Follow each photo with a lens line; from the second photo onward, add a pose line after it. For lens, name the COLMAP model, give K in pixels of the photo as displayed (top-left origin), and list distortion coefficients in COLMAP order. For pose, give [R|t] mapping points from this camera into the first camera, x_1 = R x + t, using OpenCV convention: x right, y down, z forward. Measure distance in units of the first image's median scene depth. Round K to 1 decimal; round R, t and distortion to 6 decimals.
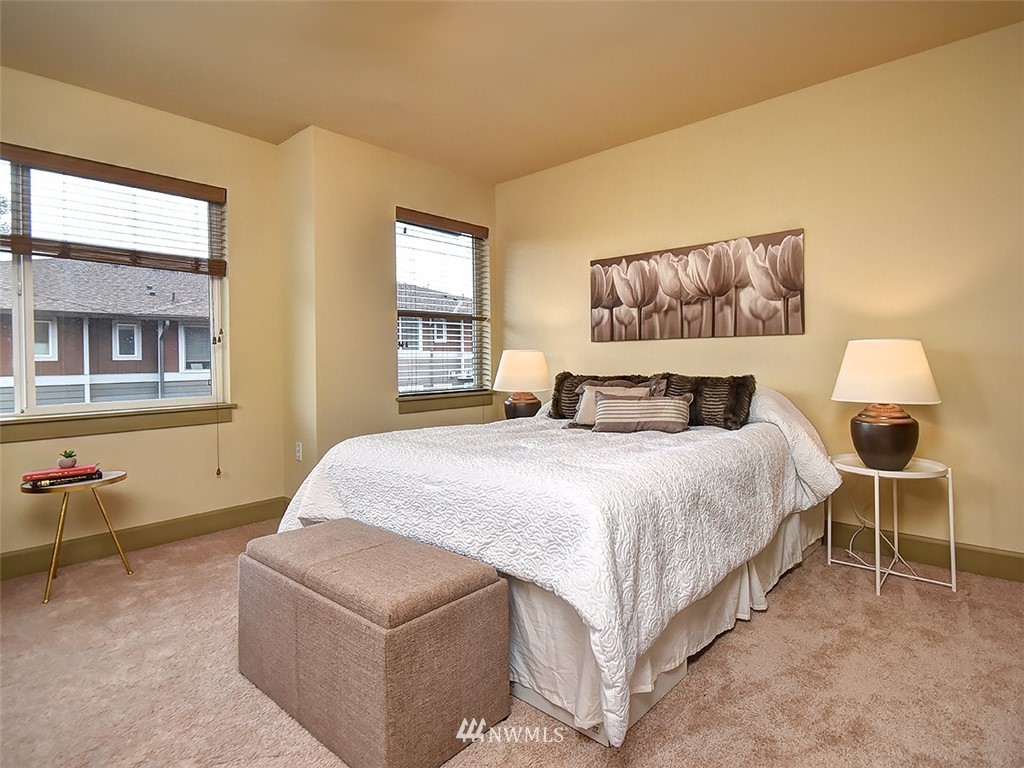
lens RADIAL K [[540.8, 0, 540.6], [0, 540.8, 365.1], [0, 0, 1]] dist [-0.002253, -0.000438]
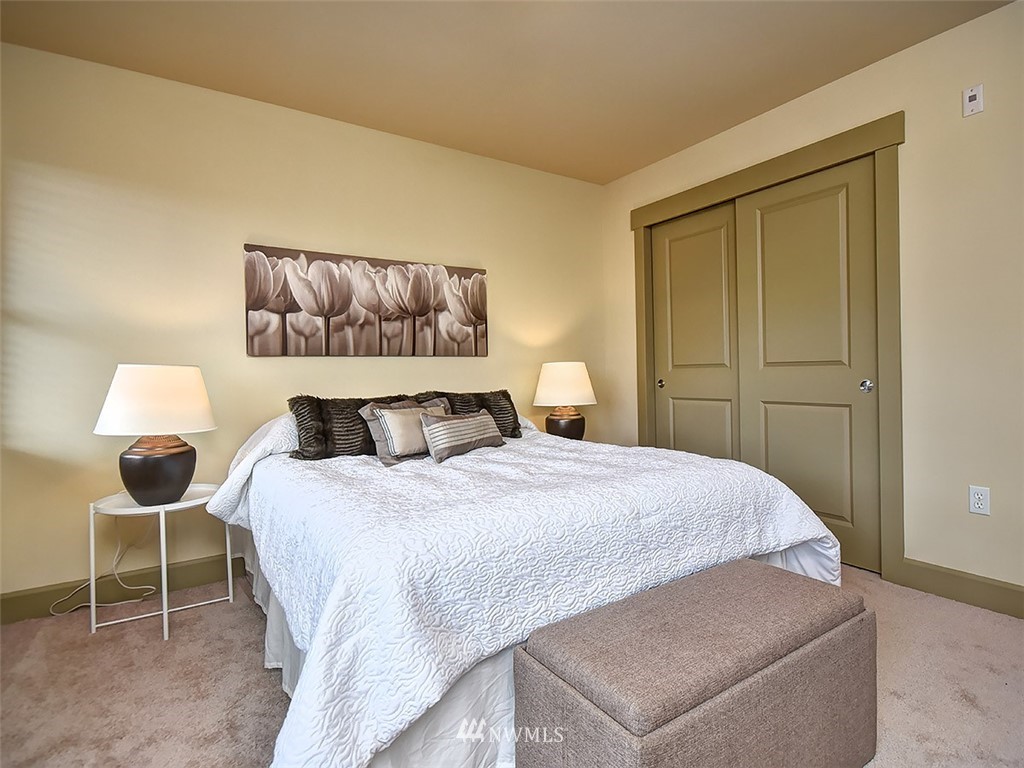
lens RADIAL K [[540.8, 0, 540.6], [0, 540.8, 365.1], [0, 0, 1]] dist [-0.002253, -0.000438]
pose [[0.256465, 0.024417, 0.966245, -0.569565], [0.029575, 0.999015, -0.033094, 0.004996], [-0.966101, 0.037064, 0.255490, 0.501939]]
